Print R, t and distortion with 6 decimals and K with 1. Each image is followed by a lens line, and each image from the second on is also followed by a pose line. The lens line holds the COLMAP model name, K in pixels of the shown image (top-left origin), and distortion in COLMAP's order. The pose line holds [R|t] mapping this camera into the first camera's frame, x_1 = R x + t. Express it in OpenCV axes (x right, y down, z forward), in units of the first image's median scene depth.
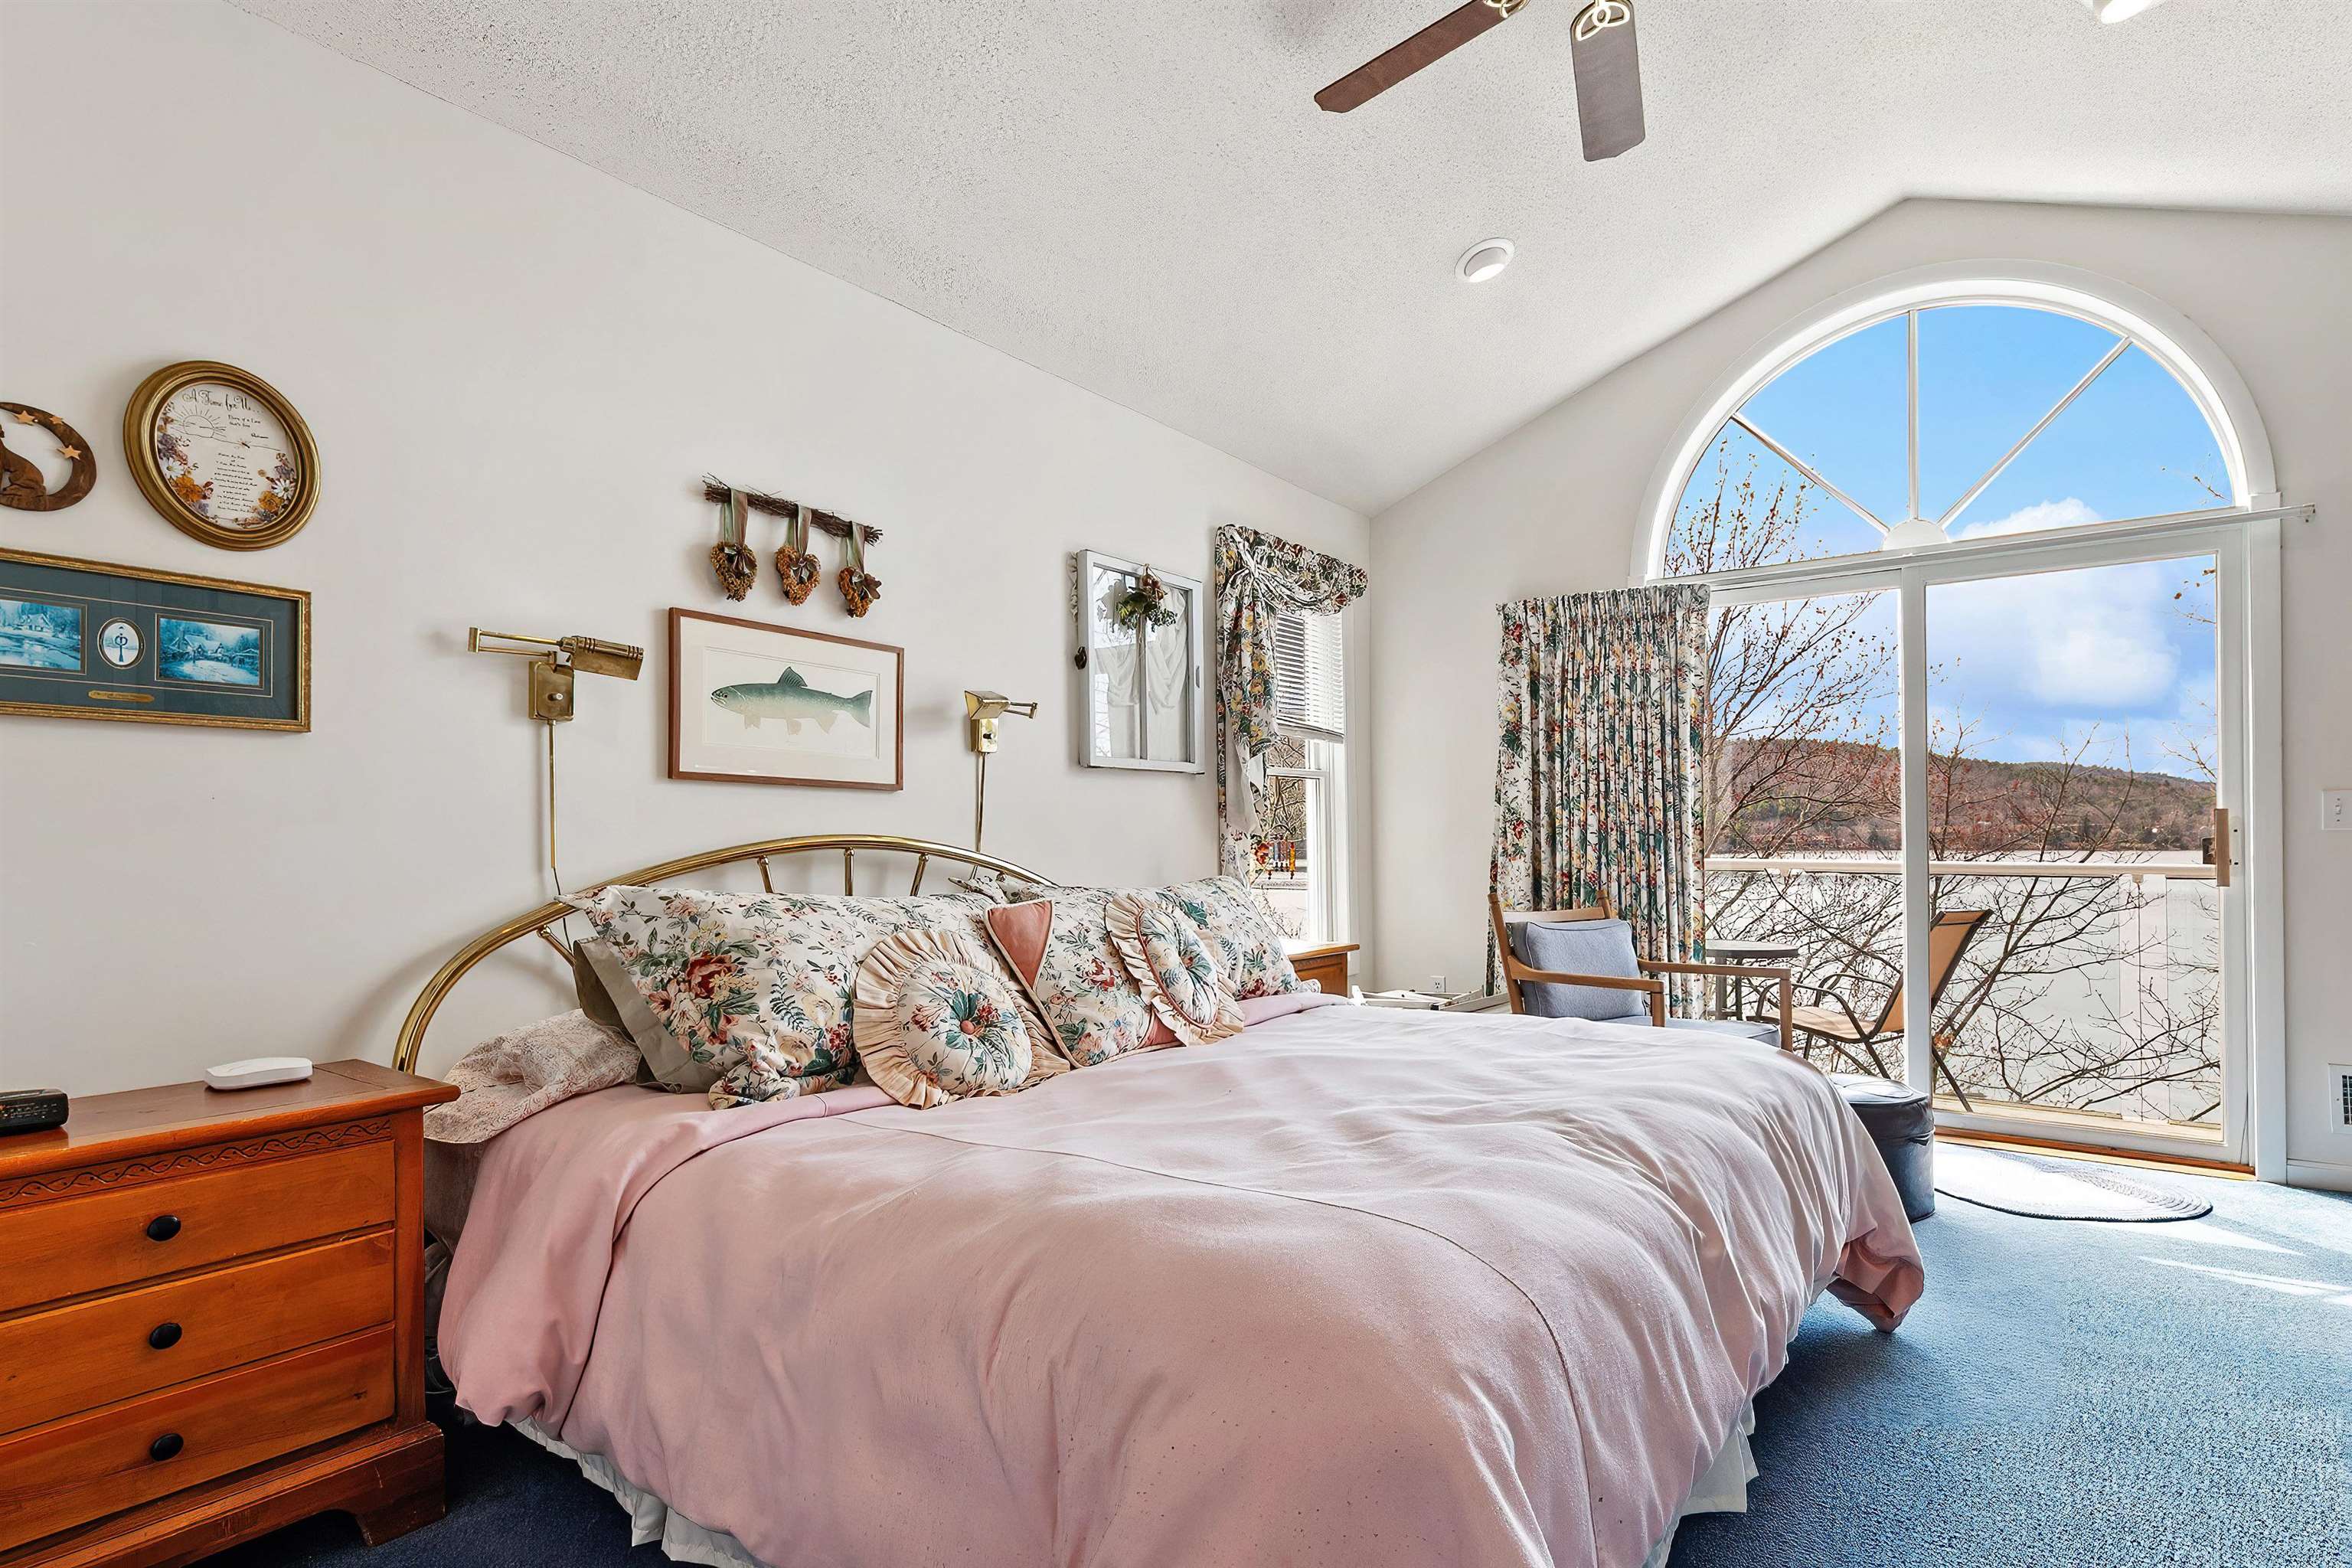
lens RADIAL K [[1123.7, 0, 1183.4], [0, 1123.7, 839.1], [0, 0, 1]] dist [0.011208, -0.000147]
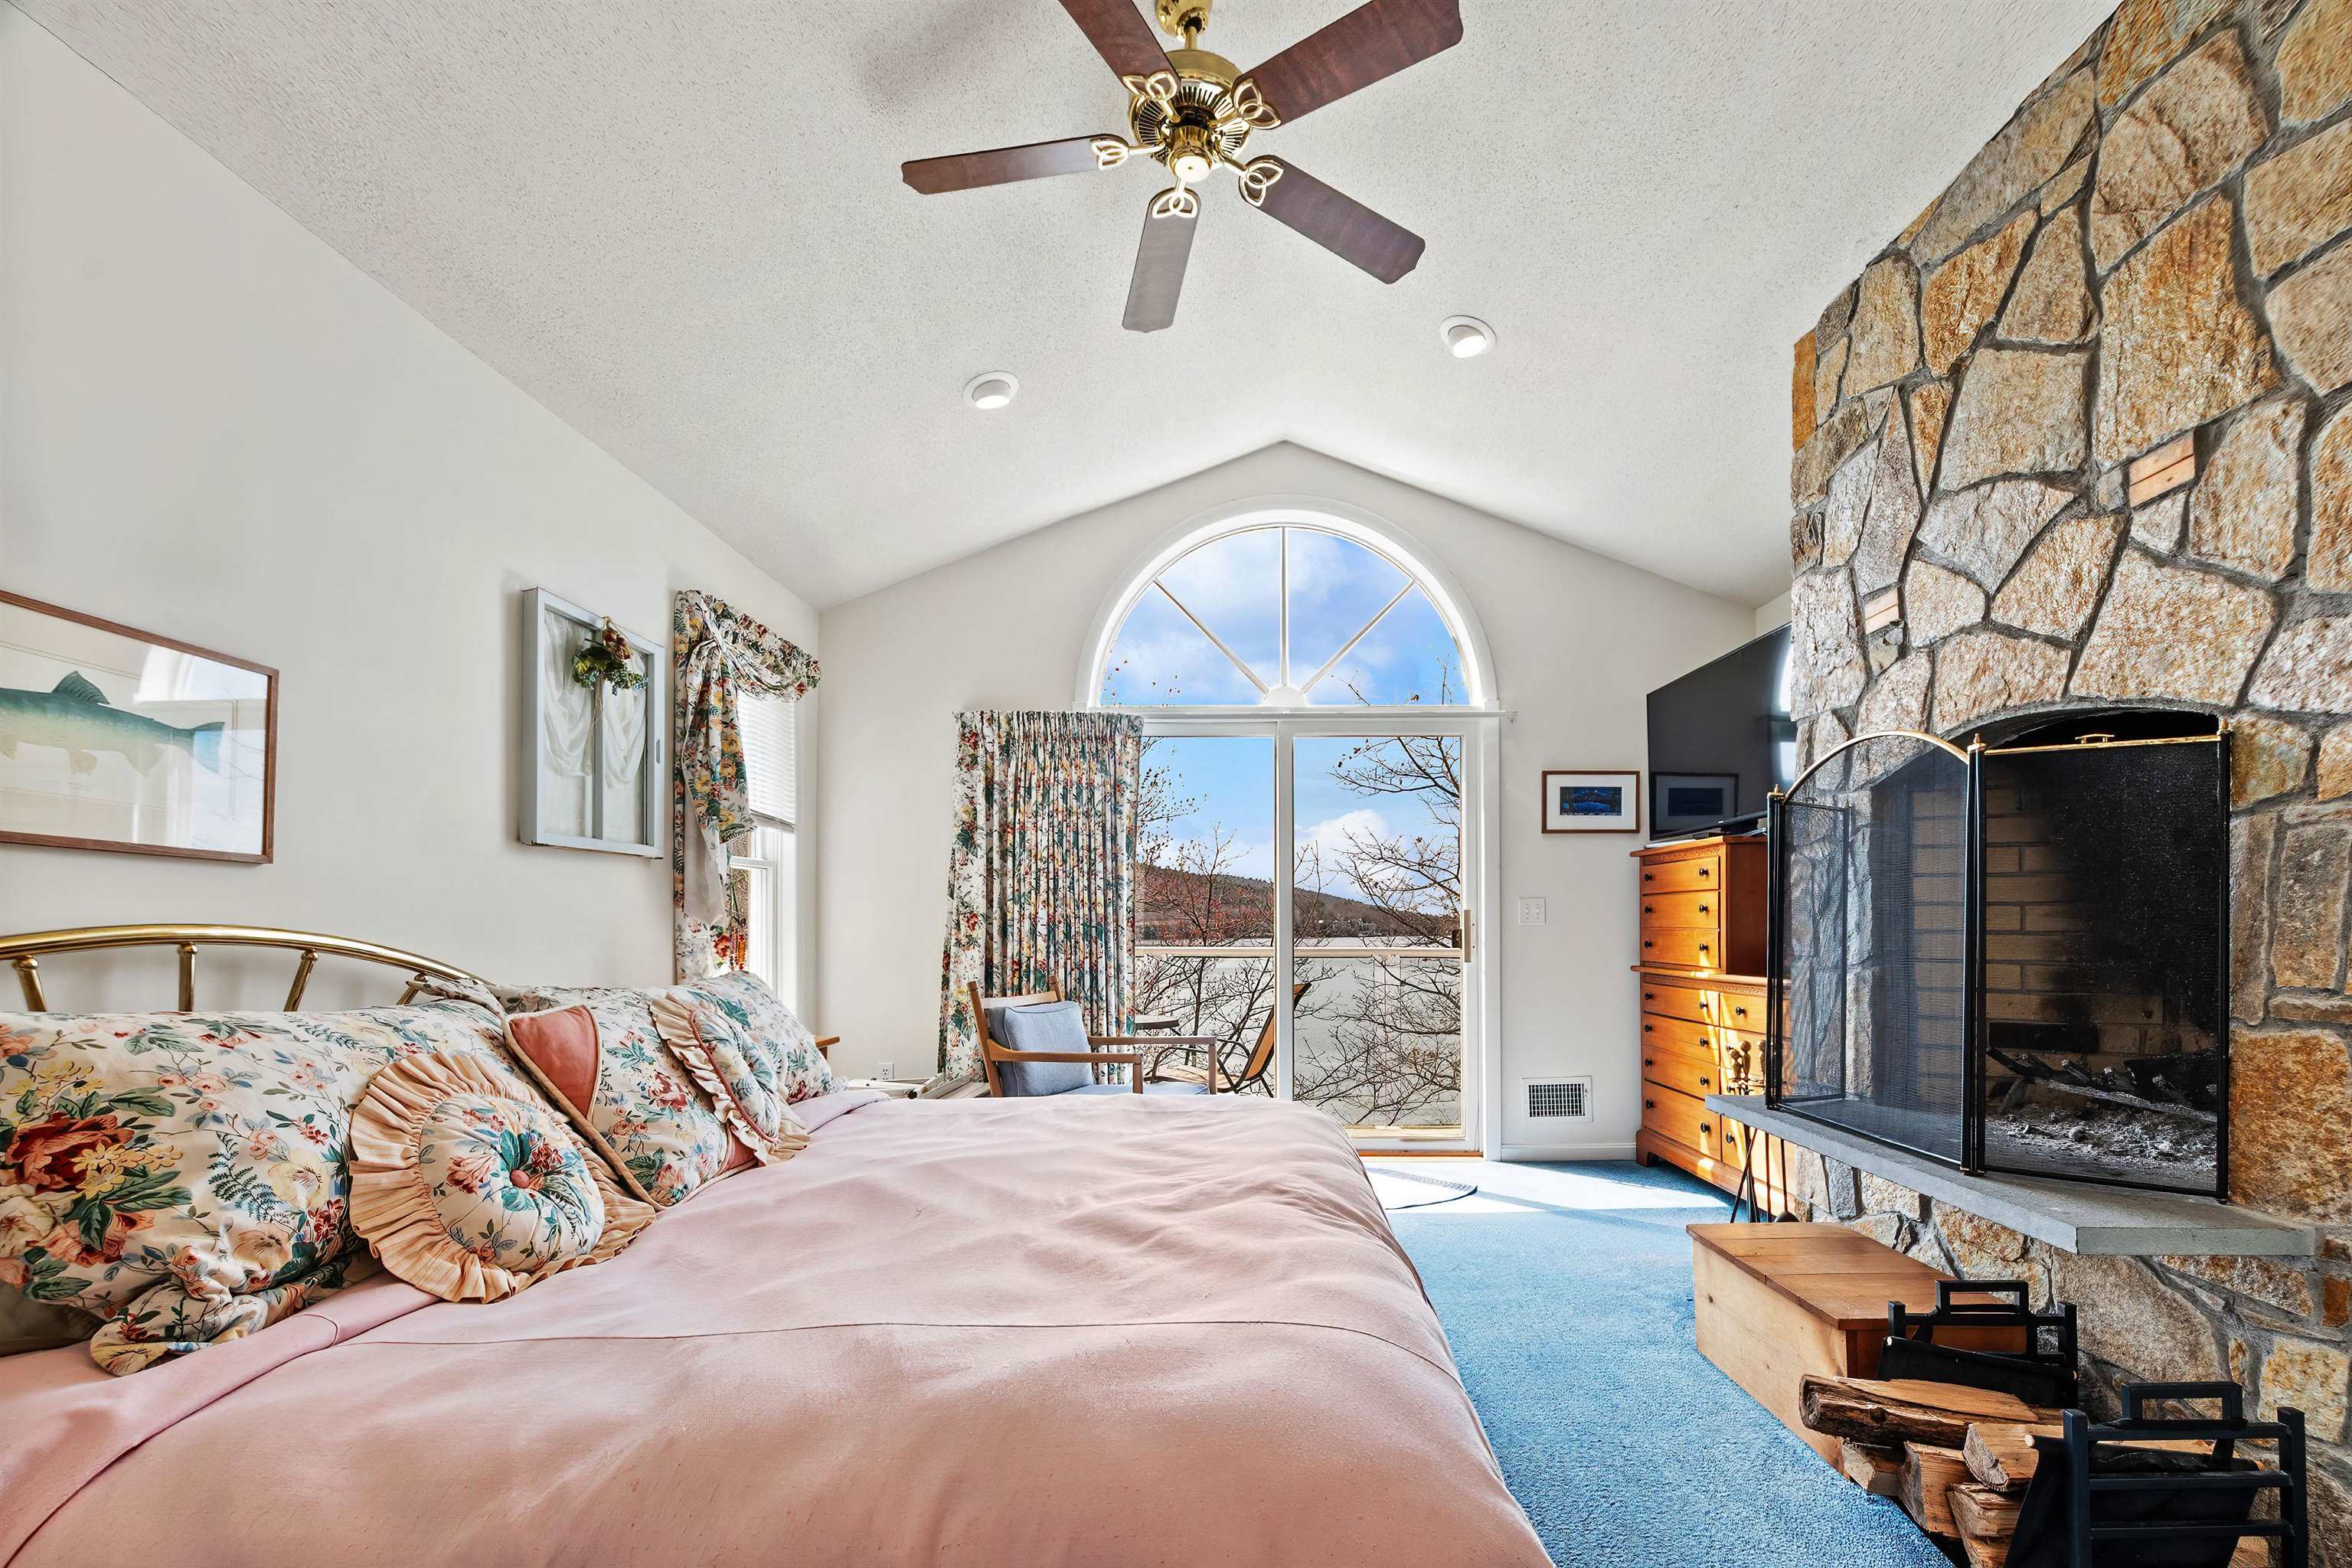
lens RADIAL K [[1021.9, 0, 1192.5], [0, 1021.9, 909.9], [0, 0, 1]] dist [0.003389, -0.000754]
pose [[0.826221, 0.011142, 0.563236, -0.127202], [0.000676, 0.999784, -0.020769, 0.000986], [-0.563346, 0.017541, 0.826035, 0.107973]]
